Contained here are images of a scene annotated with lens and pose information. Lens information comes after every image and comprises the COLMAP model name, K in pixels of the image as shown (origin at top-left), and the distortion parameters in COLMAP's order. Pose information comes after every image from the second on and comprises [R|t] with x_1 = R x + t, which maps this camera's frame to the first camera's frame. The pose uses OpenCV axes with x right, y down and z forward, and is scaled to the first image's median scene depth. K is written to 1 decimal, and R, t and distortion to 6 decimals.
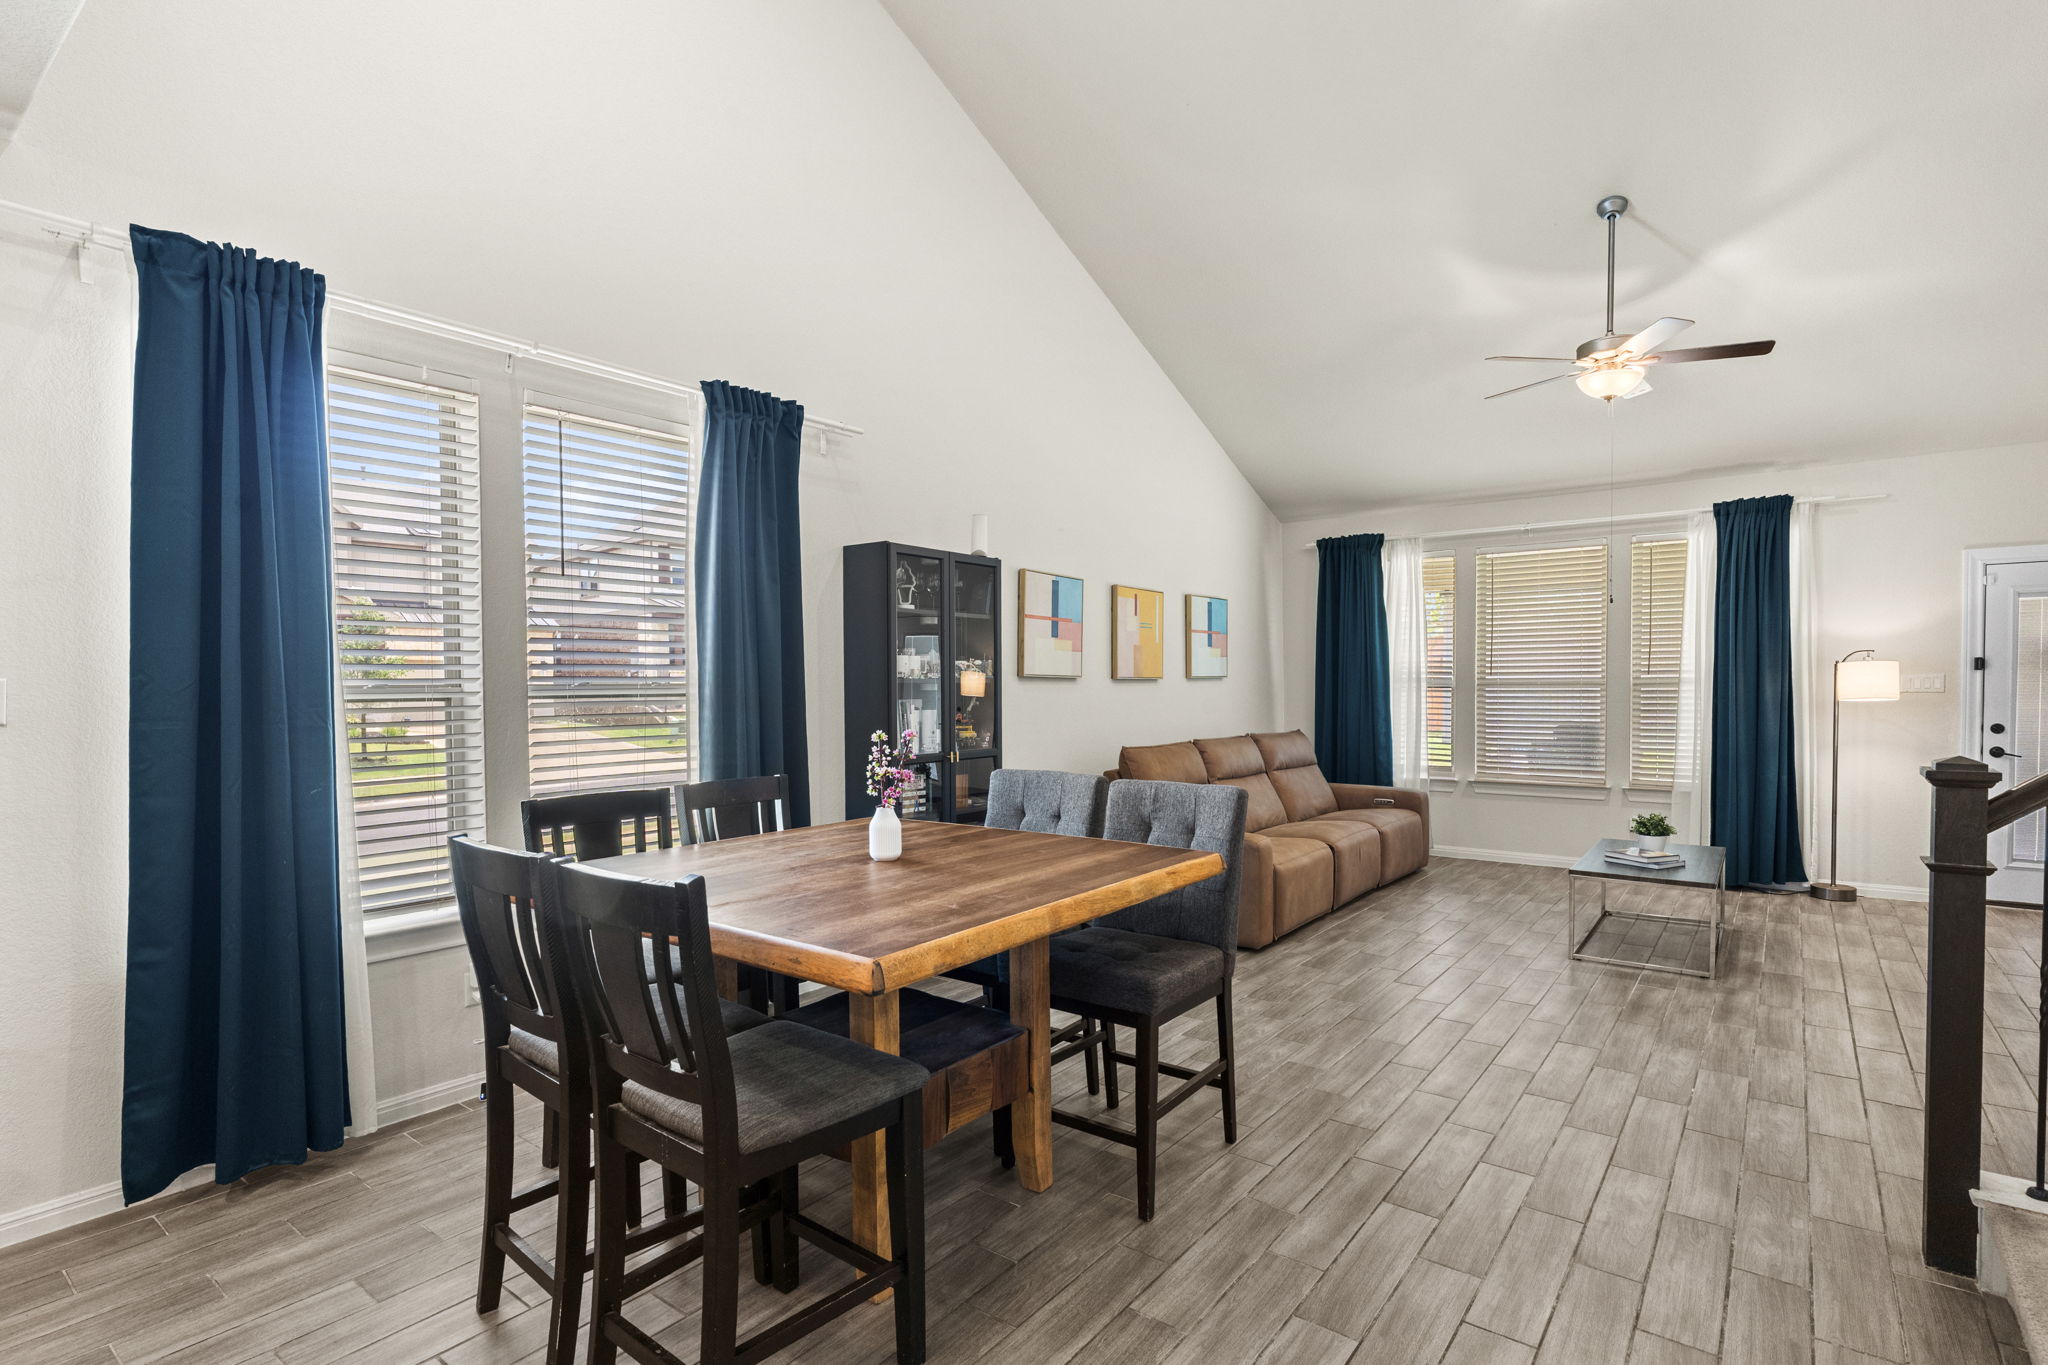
lens RADIAL K [[1005.5, 0, 1015.6], [0, 1005.5, 715.2], [0, 0, 1]] dist [-0.003767, 0.002282]
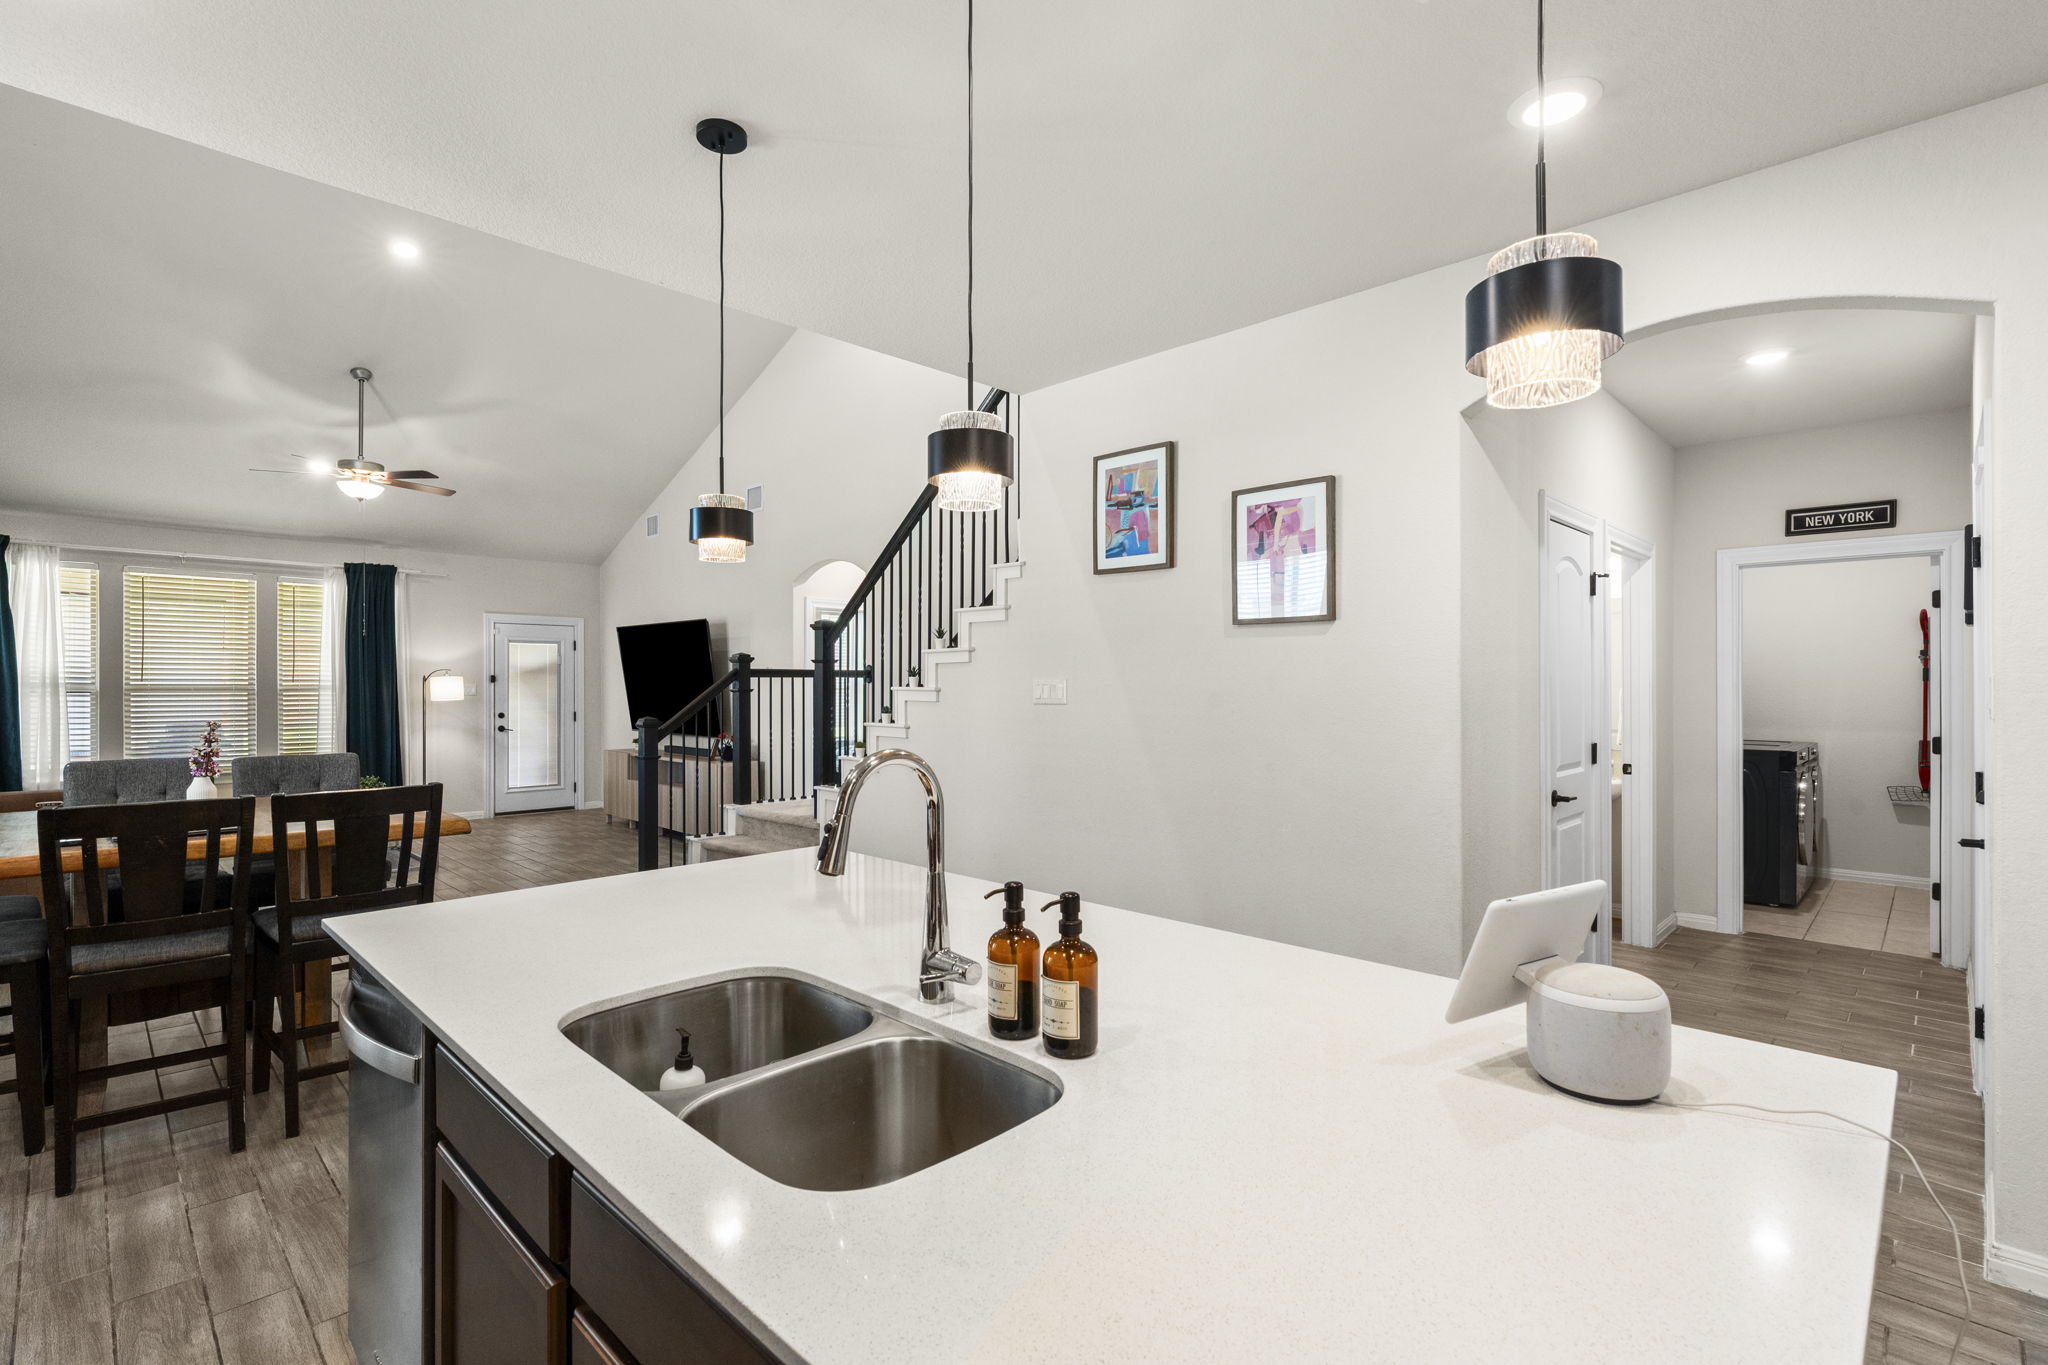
lens RADIAL K [[929.9, 0, 1028.3], [0, 929.9, 697.3], [0, 0, 1]] dist [-0.004792, 0.001529]
pose [[0.097618, -0.003598, 0.995218, -0.572537], [0.028020, 0.999607, 0.000865, 0.005913], [-0.994829, 0.027802, 0.097680, -0.100012]]
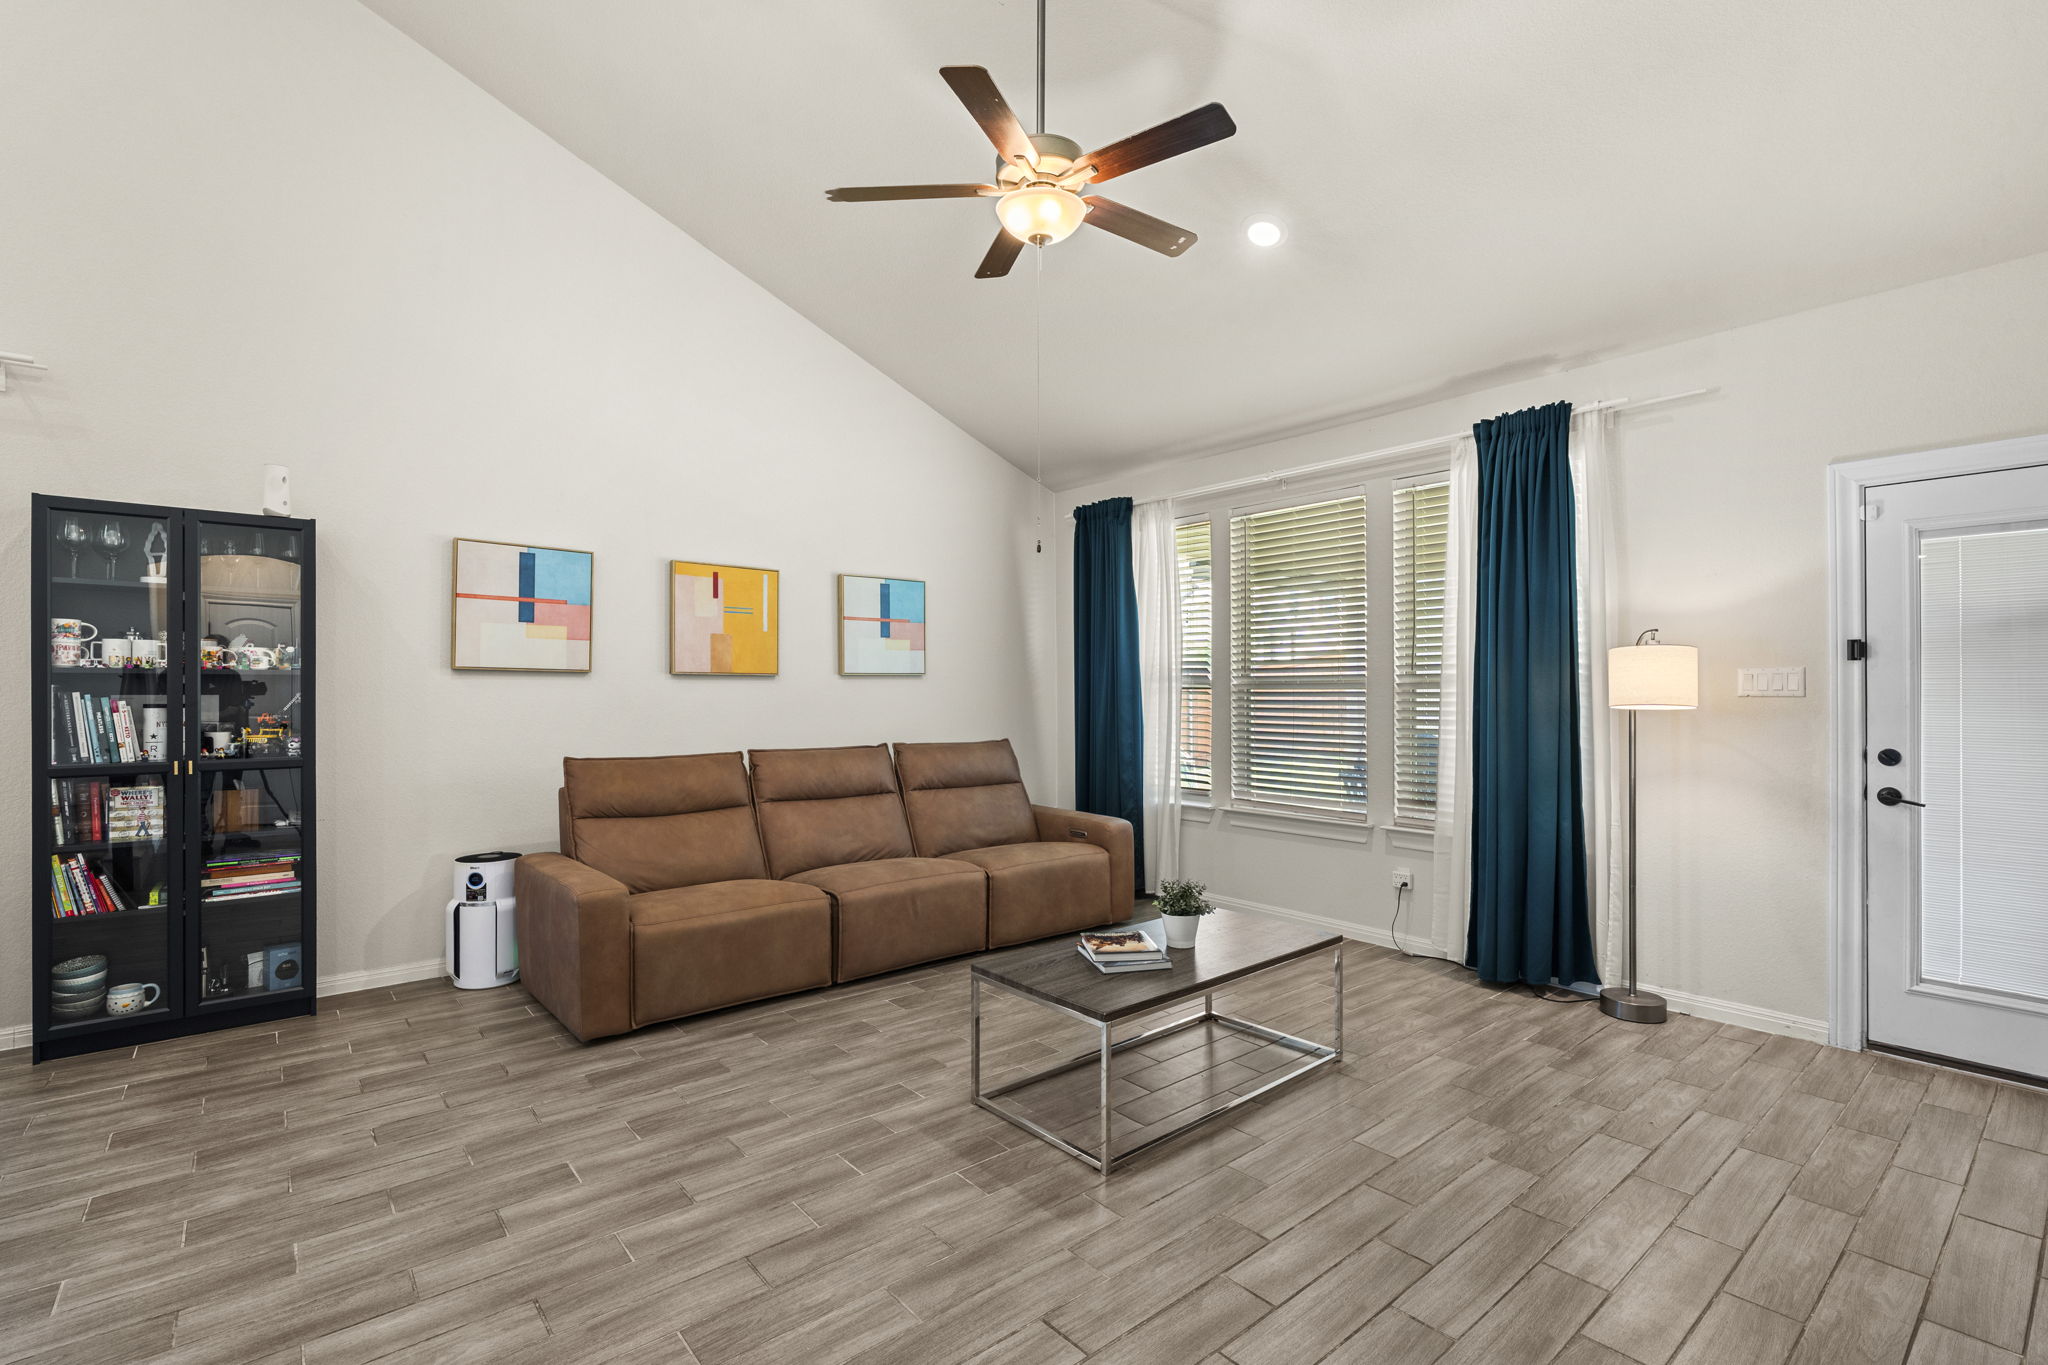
lens RADIAL K [[929.9, 0, 1019.8], [0, 929.9, 690.7], [0, 0, 1]] dist [-0.004792, 0.001529]
pose [[0.976134, 0.005420, -0.217102, 0.577927], [-0.011644, 0.999557, -0.027401, -0.005279], [0.216857, 0.029275, 0.975764, 0.337205]]
